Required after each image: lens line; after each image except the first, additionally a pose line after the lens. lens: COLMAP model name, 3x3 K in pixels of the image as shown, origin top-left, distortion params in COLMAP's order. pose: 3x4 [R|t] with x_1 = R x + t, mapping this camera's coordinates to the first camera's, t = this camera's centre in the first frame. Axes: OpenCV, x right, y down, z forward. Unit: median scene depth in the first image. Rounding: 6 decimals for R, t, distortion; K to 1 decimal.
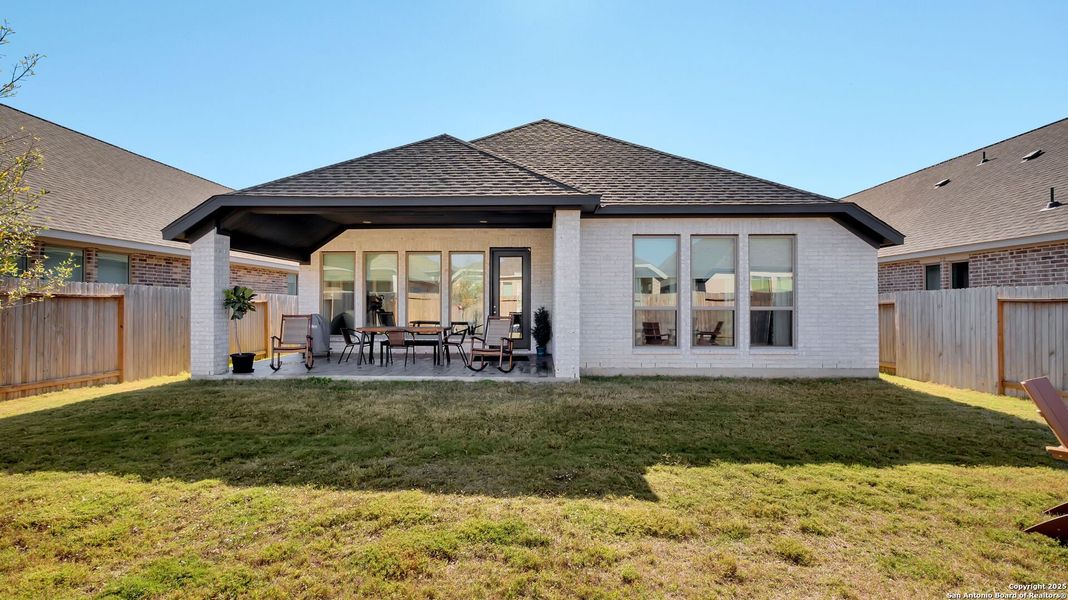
lens RADIAL K [[488.7, 0, 534.0], [0, 488.7, 300.0], [0, 0, 1]] dist [-0.001732, 0.000010]
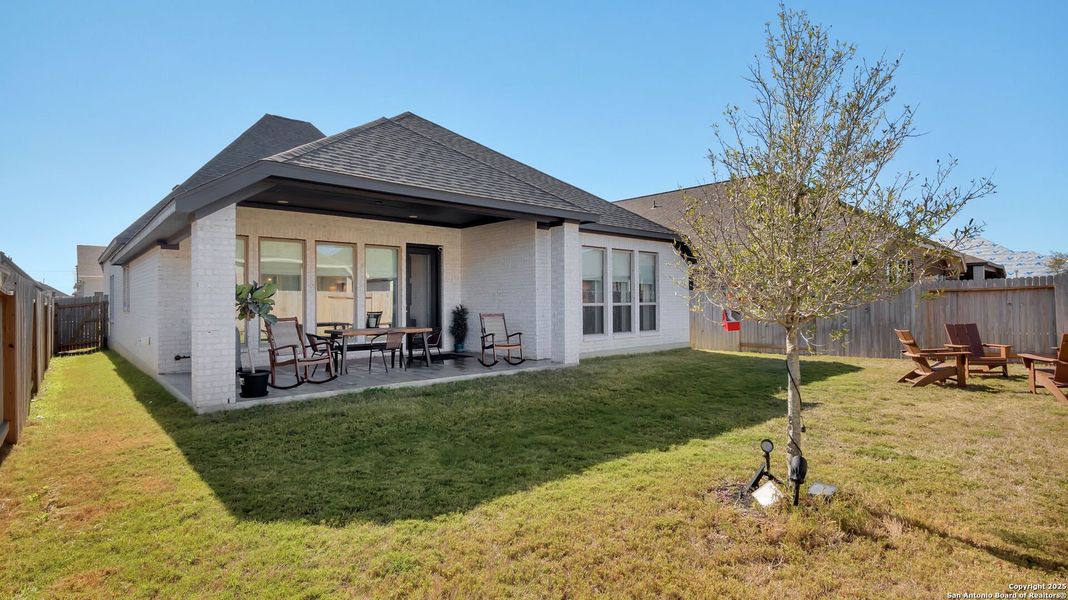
lens RADIAL K [[520.2, 0, 534.0], [0, 520.2, 300.0], [0, 0, 1]] dist [0.001597, 0.000104]
pose [[0.725164, -0.004390, 0.688563, -0.812528], [-0.000491, 0.999976, 0.006893, -0.004577], [-0.688576, -0.005336, 0.725144, 0.122452]]
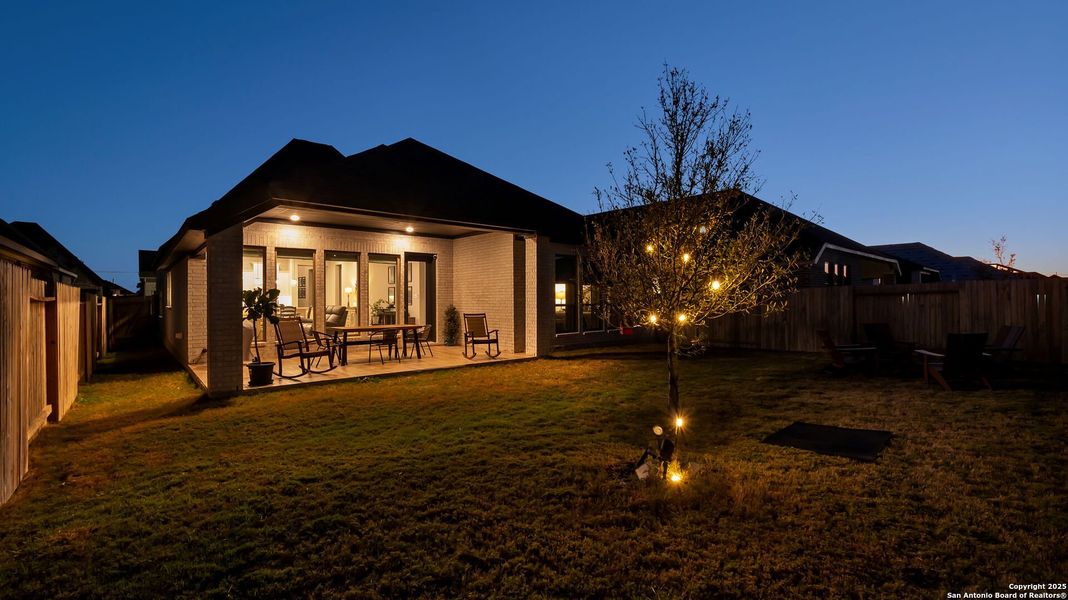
lens RADIAL K [[455.6, 0, 534.0], [0, 455.6, 300.0], [0, 0, 1]] dist [-0.002861, -0.000112]
pose [[0.733576, -0.007880, 0.679562, -0.773324], [-0.002061, 0.999902, 0.013819, -0.016917], [-0.679604, -0.011538, 0.733488, 0.051591]]
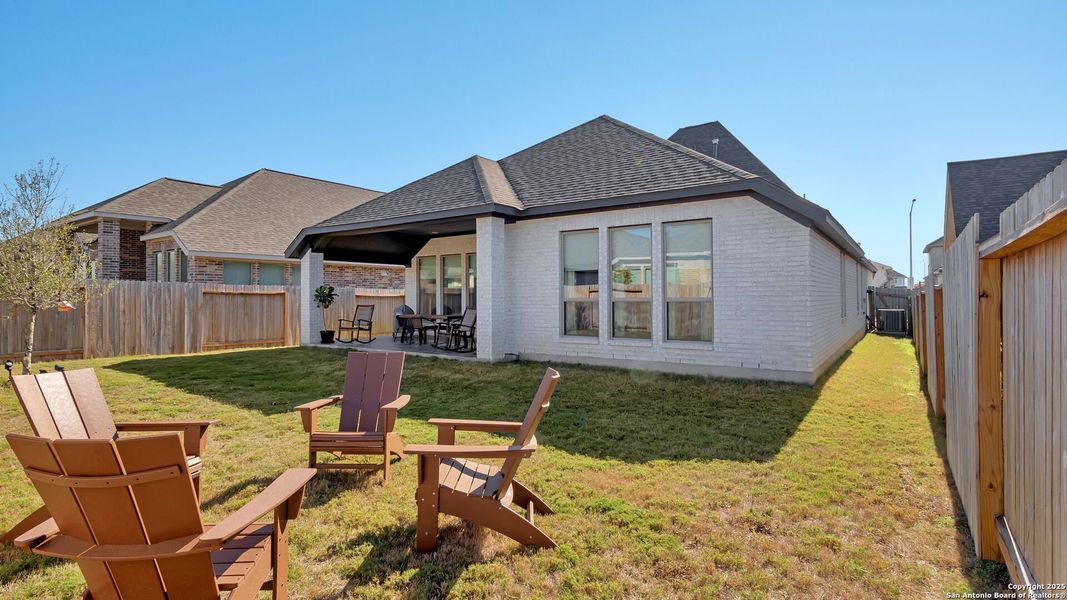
lens RADIAL K [[519.7, 0, 533.5], [0, 519.7, 300.0], [0, 0, 1]] dist [0.001597, 0.000104]
pose [[0.834942, -0.002069, -0.550335, 0.793401], [0.010092, 0.999882, 0.011552, 0.003381], [0.550246, -0.015199, 0.834864, 0.011629]]
